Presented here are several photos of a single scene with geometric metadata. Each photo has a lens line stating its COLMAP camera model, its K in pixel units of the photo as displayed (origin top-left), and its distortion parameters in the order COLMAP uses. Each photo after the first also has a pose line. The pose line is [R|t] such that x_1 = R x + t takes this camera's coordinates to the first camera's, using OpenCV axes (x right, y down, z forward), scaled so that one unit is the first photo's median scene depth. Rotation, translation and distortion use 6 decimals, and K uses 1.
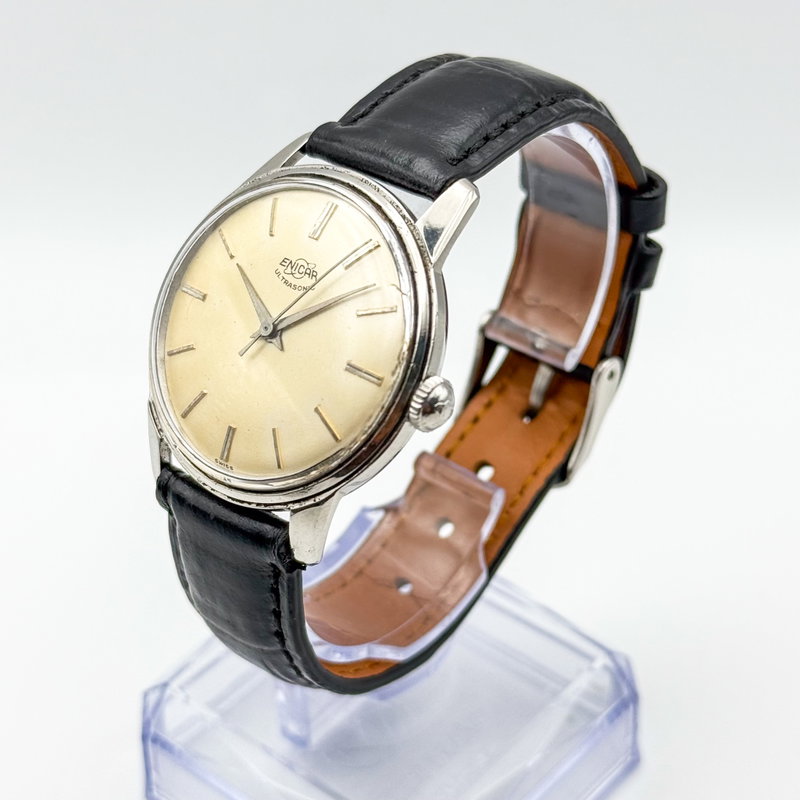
lens RADIAL K [[1891.3, 0, 400.0], [0, 1891.3, 400.0], [0, 0, 1]] dist [0.022590, 0.150596]
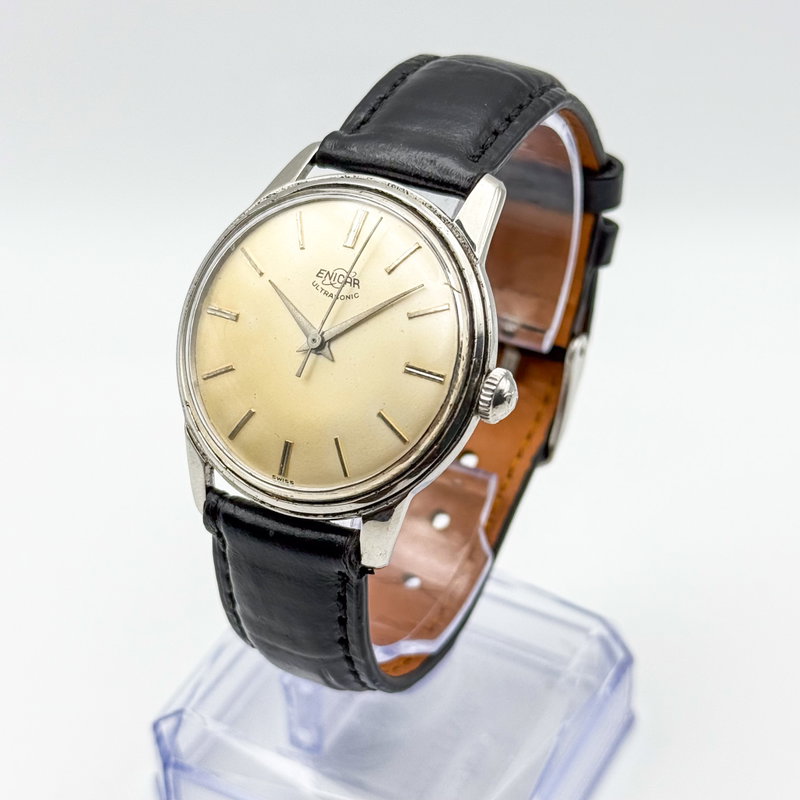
lens RADIAL K [[1891.3, 0, 400.0], [0, 1891.3, 400.0], [0, 0, 1]] dist [0.022590, 0.150596]
pose [[0.978291, -0.116097, 0.171661, -0.194744], [0.115869, 0.993199, 0.011379, -0.012126], [-0.171815, 0.008758, 0.985090, 0.000051]]
